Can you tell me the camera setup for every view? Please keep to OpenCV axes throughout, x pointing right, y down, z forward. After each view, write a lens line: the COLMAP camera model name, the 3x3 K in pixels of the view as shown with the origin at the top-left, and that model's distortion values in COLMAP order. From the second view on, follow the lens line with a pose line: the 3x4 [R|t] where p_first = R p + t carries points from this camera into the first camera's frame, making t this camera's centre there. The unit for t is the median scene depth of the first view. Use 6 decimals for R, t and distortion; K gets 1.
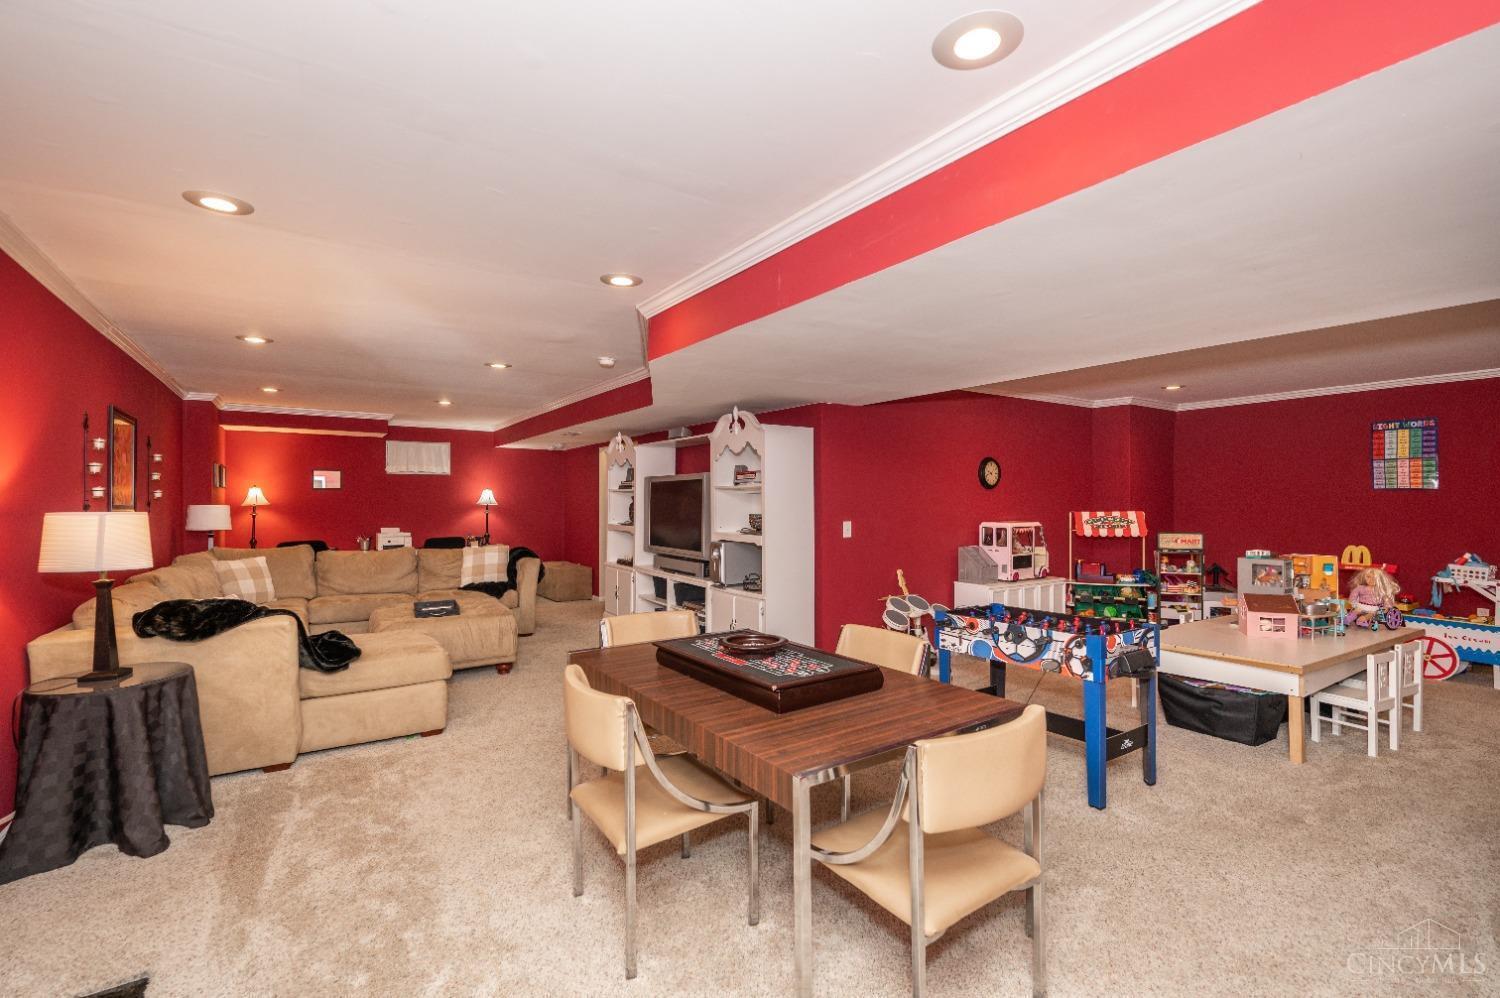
lens RADIAL K [[678.8, 0, 750.0], [0, 678.8, 499.0], [0, 0, 1]] dist [-0.000968, -0.000058]
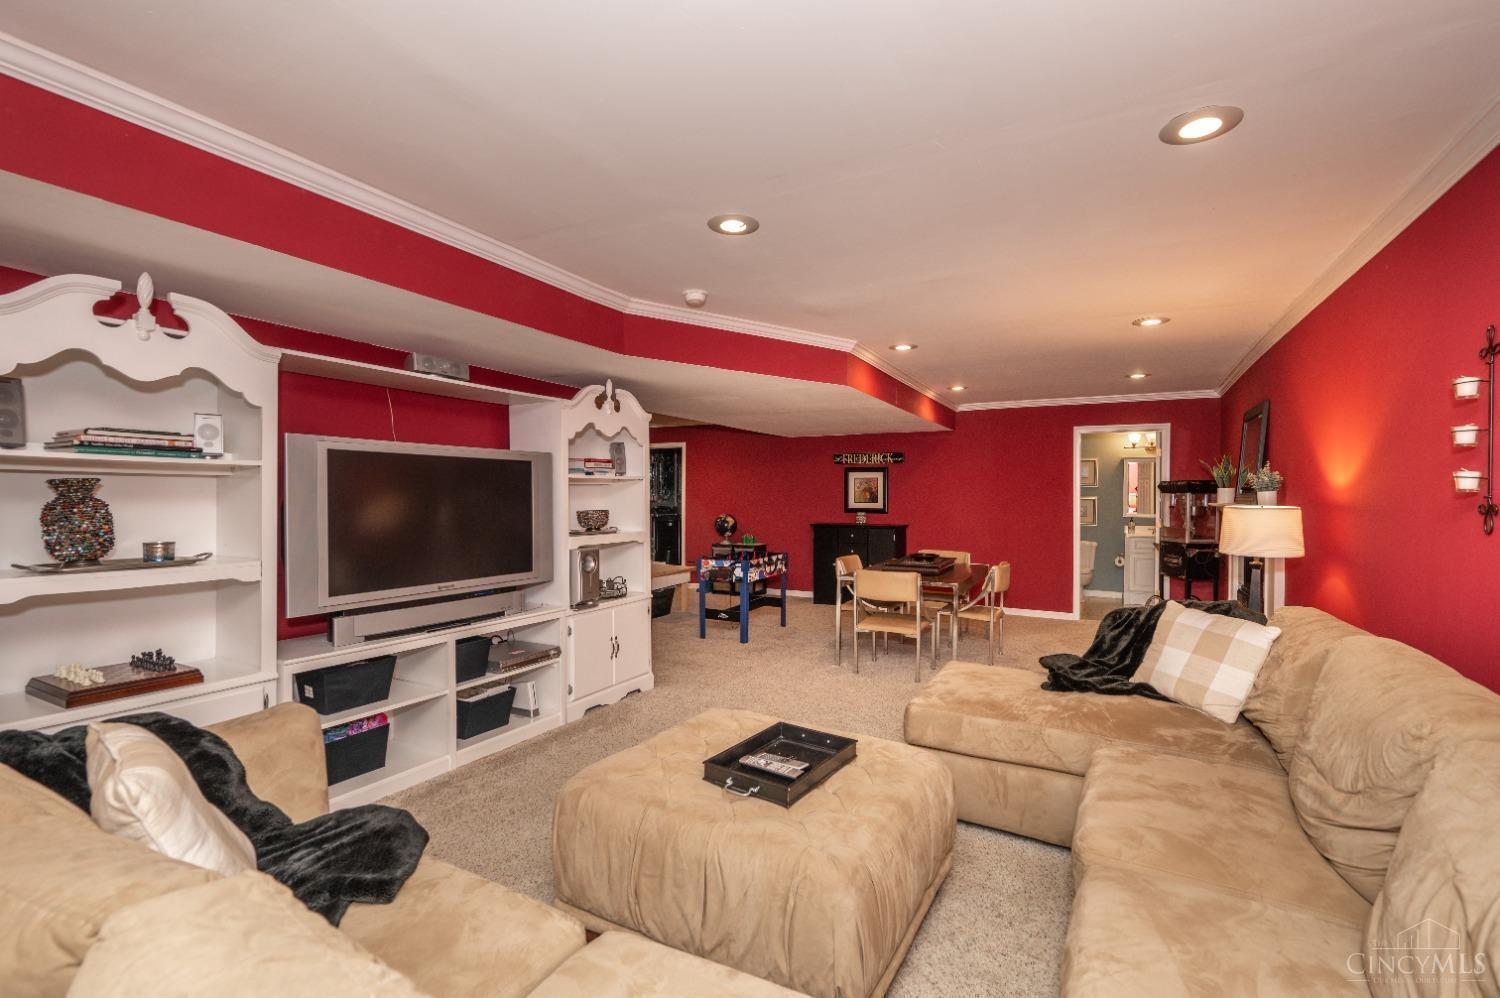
lens RADIAL K [[675.2, 0, 753.1], [0, 675.2, 500.6], [0, 0, 1]] dist [-0.000981, 0.000259]
pose [[-0.478323, -0.009259, 0.878135, -0.651532], [-0.006226, 0.999955, 0.007152, 0.002604], [-0.878162, -0.002047, -0.478359, 0.974604]]
